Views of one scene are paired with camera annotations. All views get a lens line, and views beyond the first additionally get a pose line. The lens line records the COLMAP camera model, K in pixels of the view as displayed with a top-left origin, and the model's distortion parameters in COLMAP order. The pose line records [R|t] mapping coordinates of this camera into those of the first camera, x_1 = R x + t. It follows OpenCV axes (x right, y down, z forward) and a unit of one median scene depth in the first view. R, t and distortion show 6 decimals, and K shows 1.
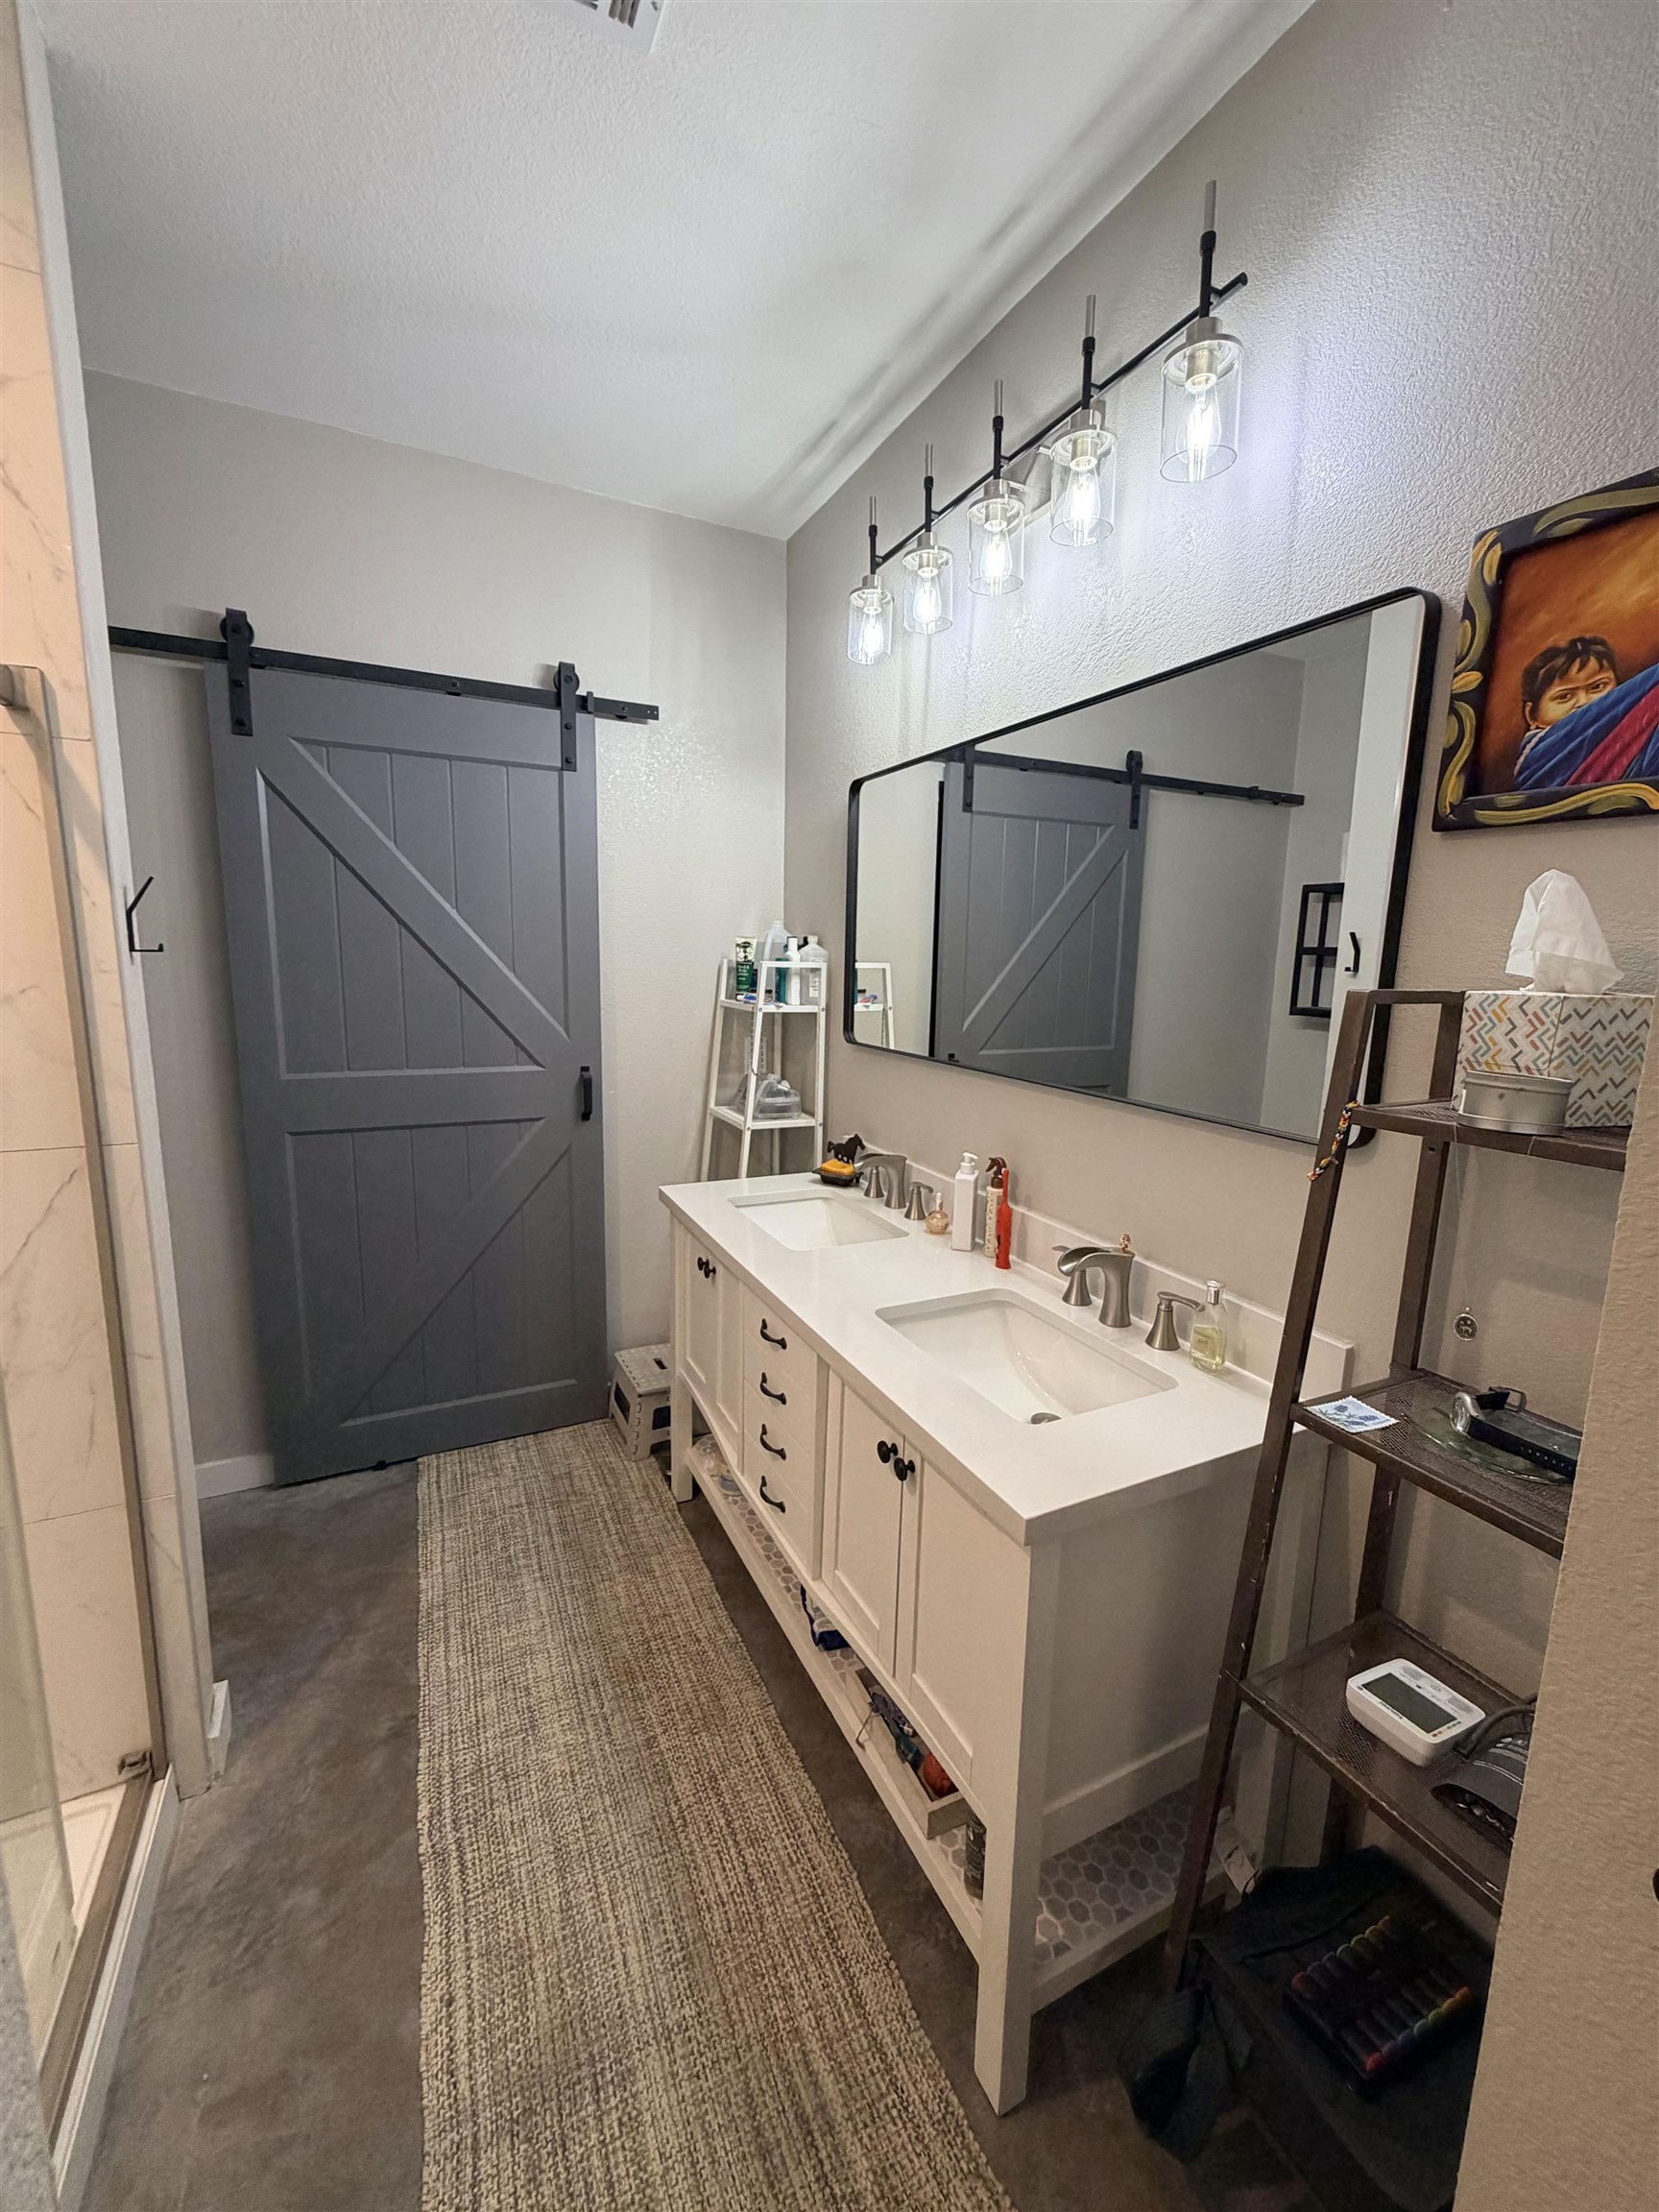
lens RADIAL K [[880.0, 0, 827.0], [0, 880.0, 1099.1], [0, 0, 1]] dist [-0.002935, -0.000074]
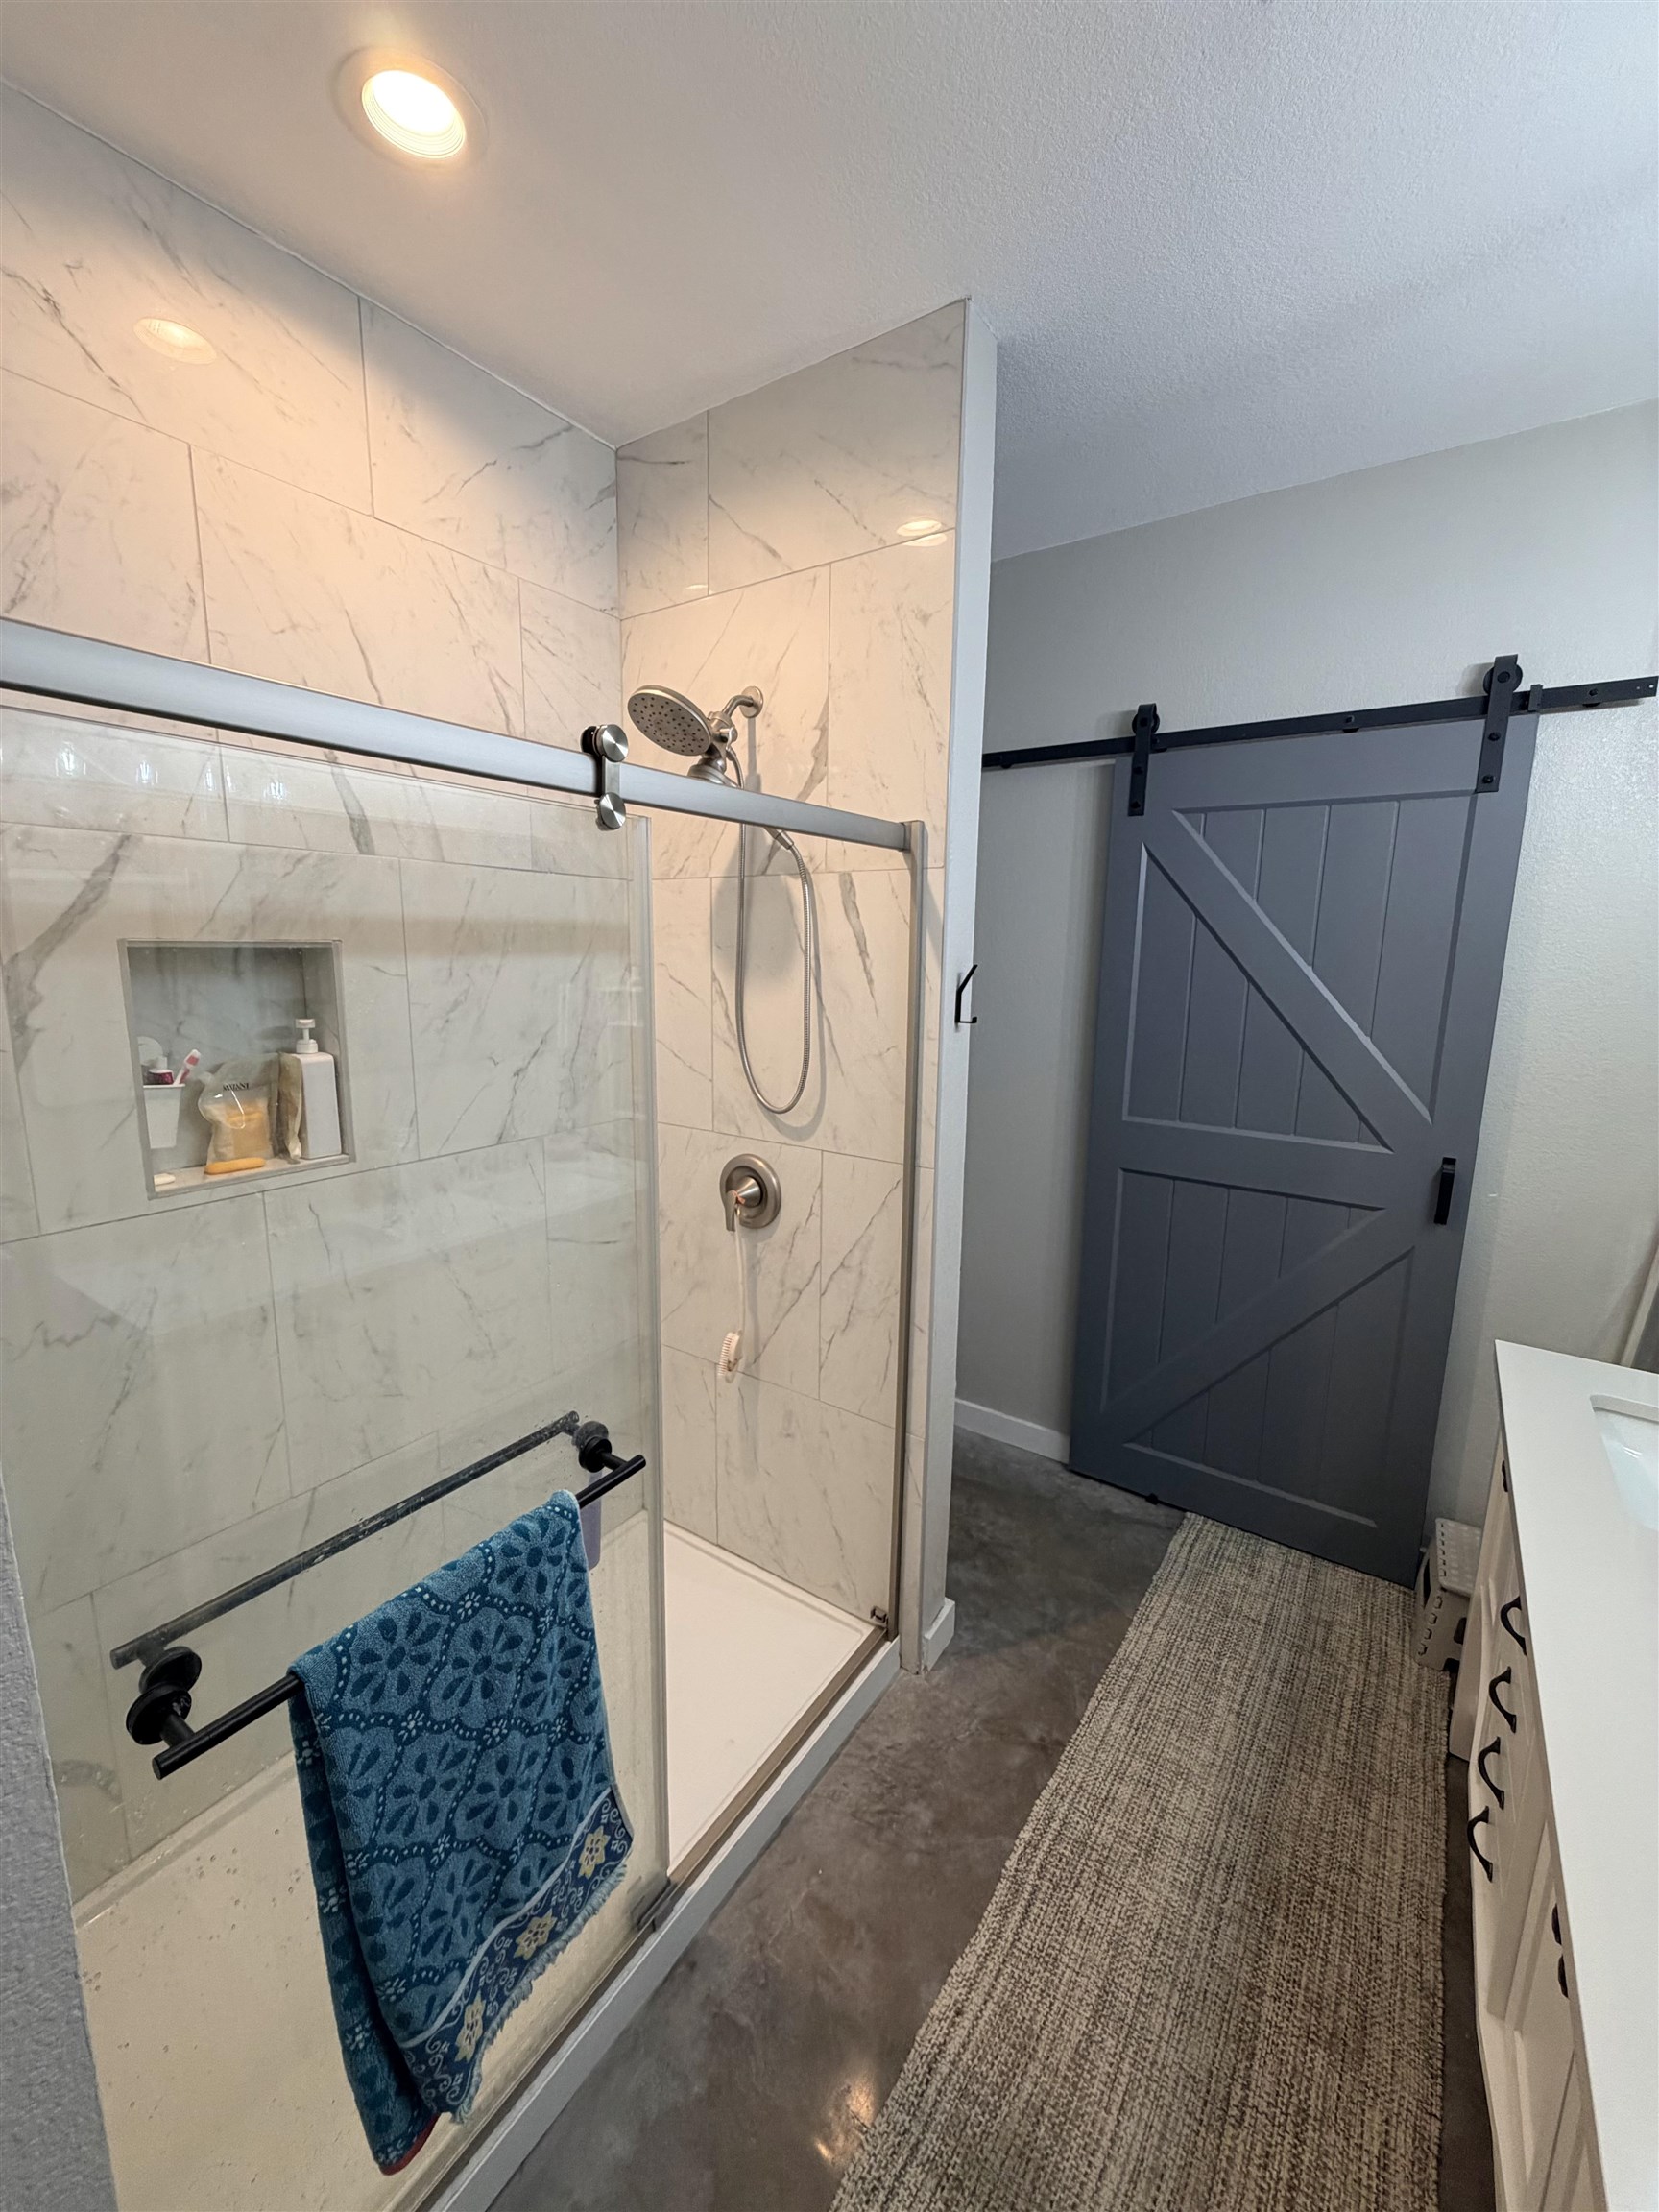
lens RADIAL K [[880.0, 0, 827.0], [0, 880.0, 1099.1], [0, 0, 1]] dist [-0.002935, -0.000074]
pose [[0.488180, 0.135257, -0.862198, 0.161841], [-0.145844, 0.986669, 0.072206, -0.080599], [0.860471, 0.090497, 0.501399, 0.129805]]
